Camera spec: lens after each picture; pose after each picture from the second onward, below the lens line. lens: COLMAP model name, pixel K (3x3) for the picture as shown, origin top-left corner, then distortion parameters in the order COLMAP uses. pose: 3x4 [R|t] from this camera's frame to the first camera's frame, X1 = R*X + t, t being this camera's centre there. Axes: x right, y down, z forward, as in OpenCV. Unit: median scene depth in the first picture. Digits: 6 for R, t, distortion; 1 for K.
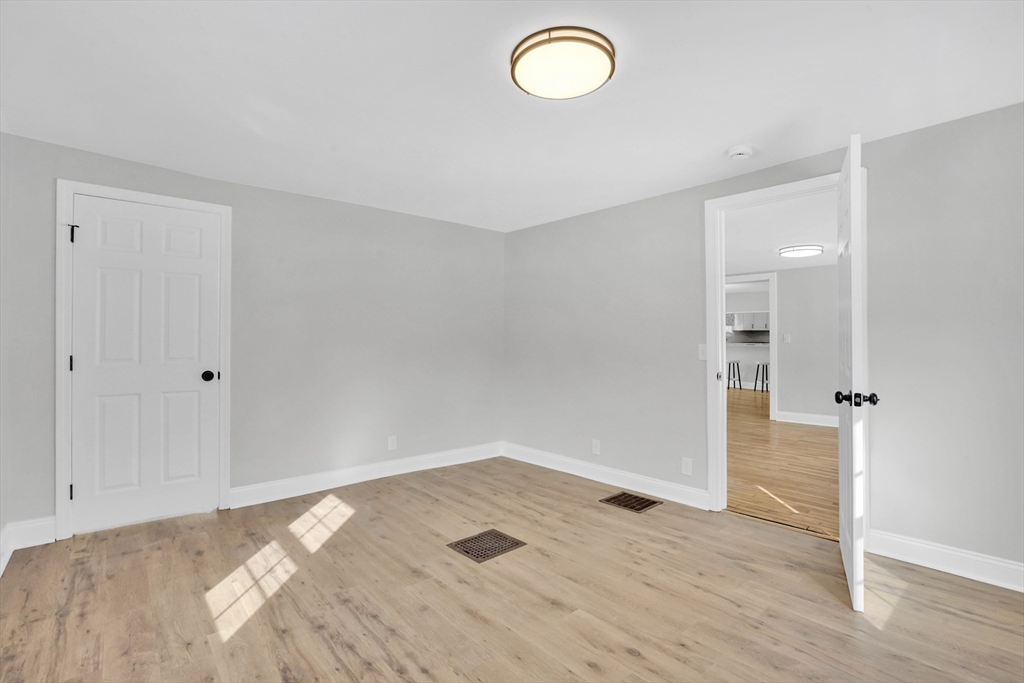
lens RADIAL K [[478.0, 0, 515.3], [0, 478.0, 333.3], [0, 0, 1]] dist [-0.051423, 0.017821]
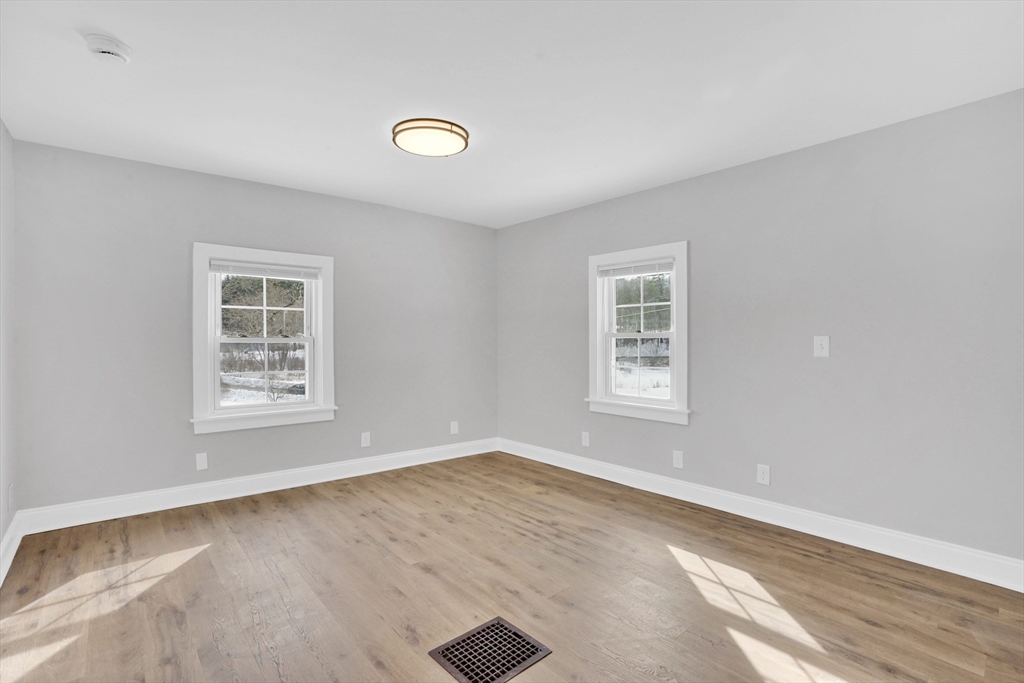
lens RADIAL K [[478.0, 0, 515.3], [0, 478.0, 333.3], [0, 0, 1]] dist [-0.051423, 0.017821]
pose [[-0.999913, -0.000827, -0.013184, -0.108157], [-0.000427, 0.999540, -0.030333, 0.033486], [0.013203, -0.030325, -0.999453, 2.096084]]
